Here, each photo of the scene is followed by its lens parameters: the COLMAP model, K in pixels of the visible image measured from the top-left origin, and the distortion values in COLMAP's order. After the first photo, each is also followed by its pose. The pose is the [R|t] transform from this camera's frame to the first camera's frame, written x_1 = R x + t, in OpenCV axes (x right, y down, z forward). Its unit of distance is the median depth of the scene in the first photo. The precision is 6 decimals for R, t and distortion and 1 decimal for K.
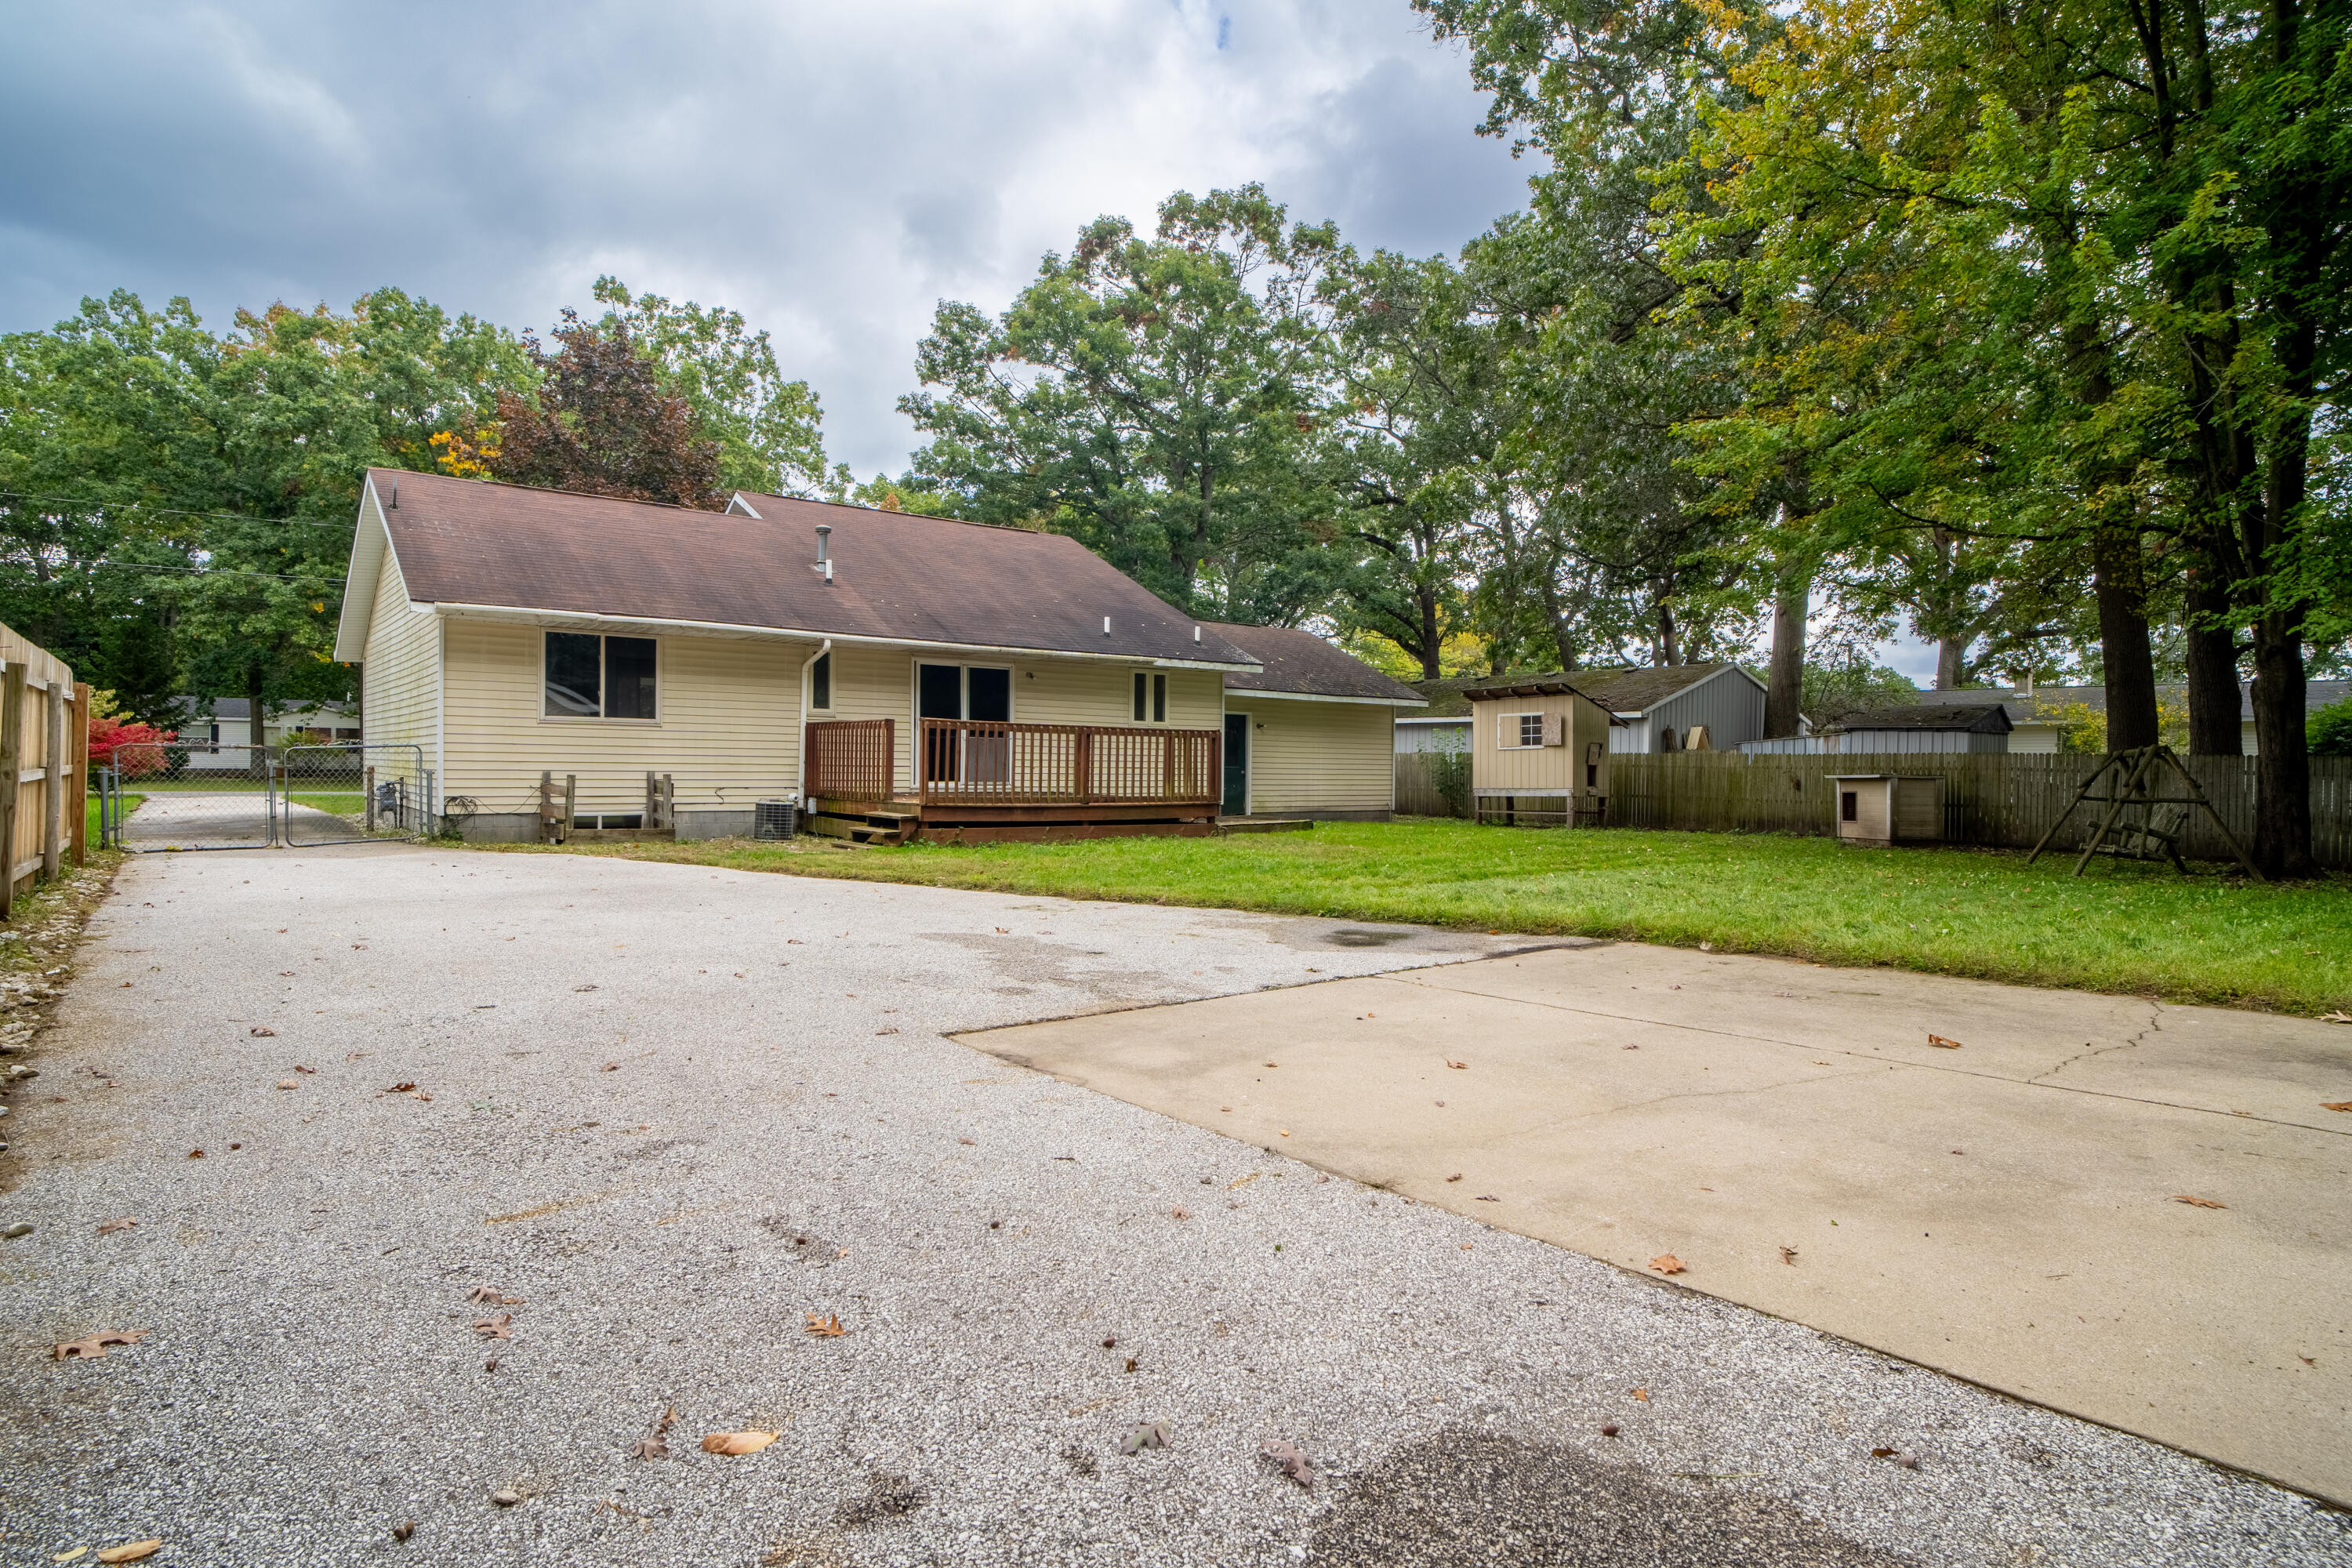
lens RADIAL K [[1214.4, 0, 1175.3], [0, 1214.4, 782.5], [0, 0, 1]] dist [-0.046579, 0.010238]
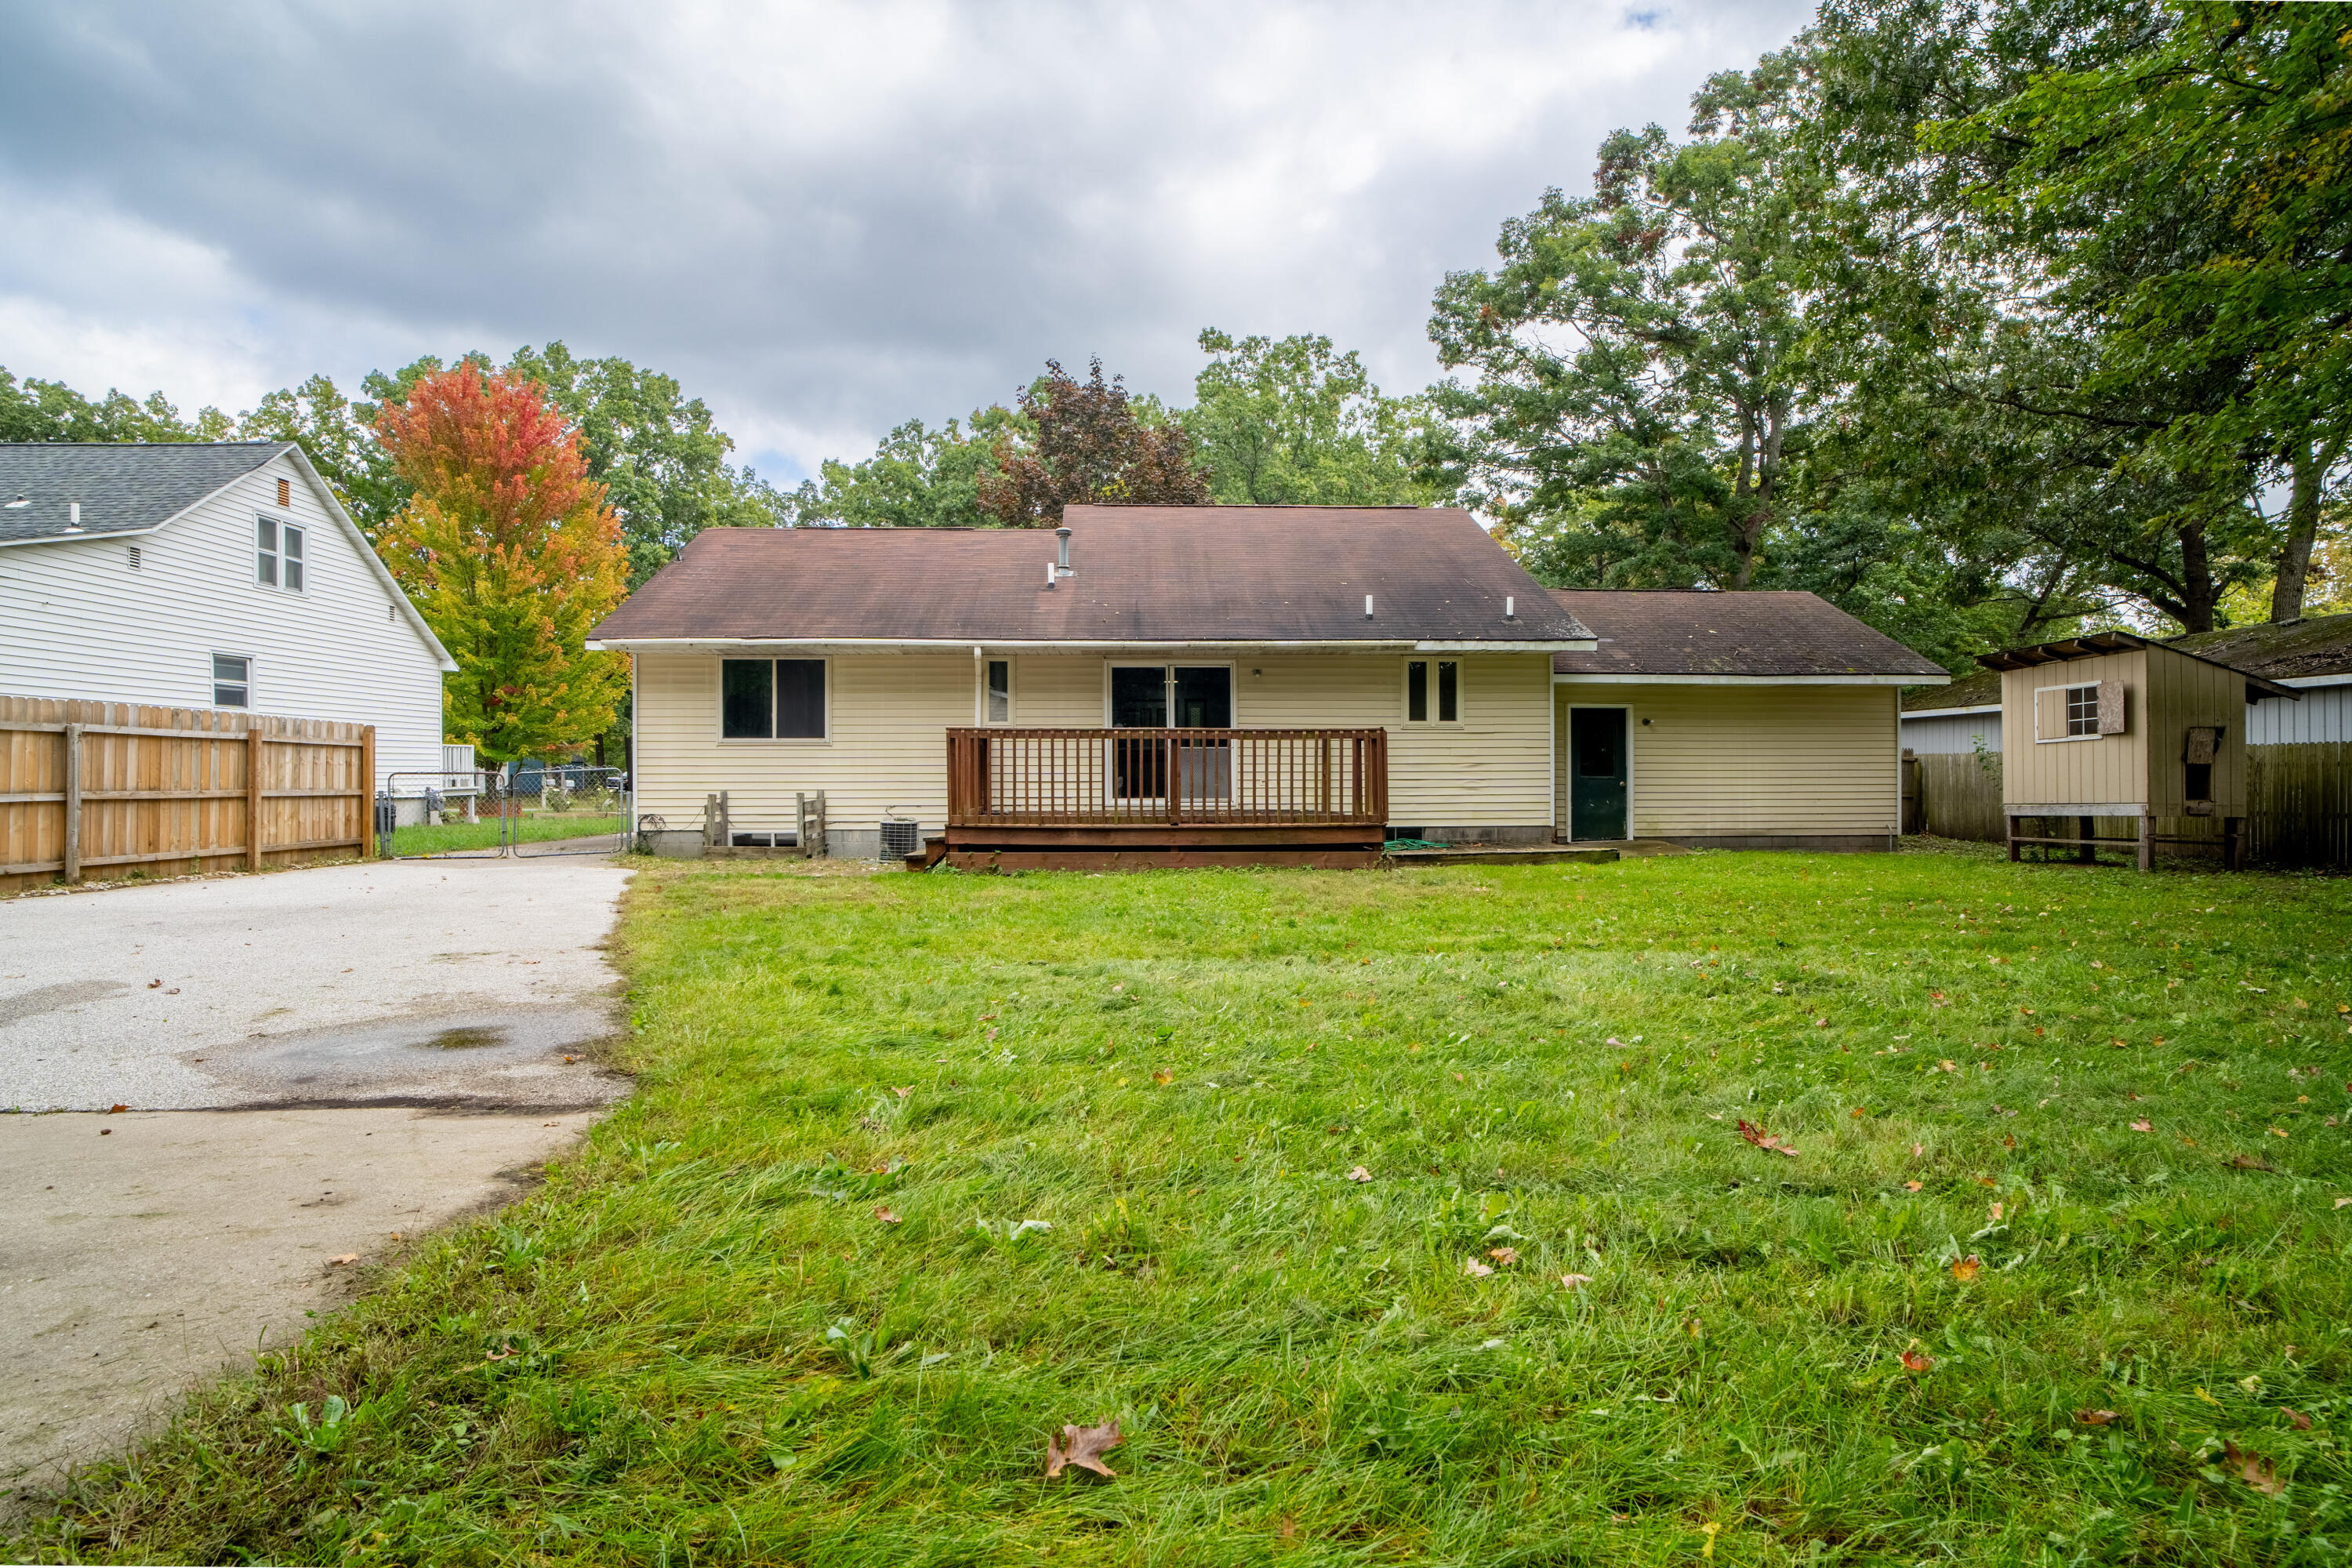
lens RADIAL K [[1214.4, 0, 1178.1], [0, 1214.4, 785.7], [0, 0, 1]] dist [-0.046579, 0.010238]
pose [[0.822165, -0.011707, -0.569130, 0.286429], [0.005258, 0.999902, -0.012972, 0.001377], [0.569226, 0.007673, 0.822146, 0.248057]]
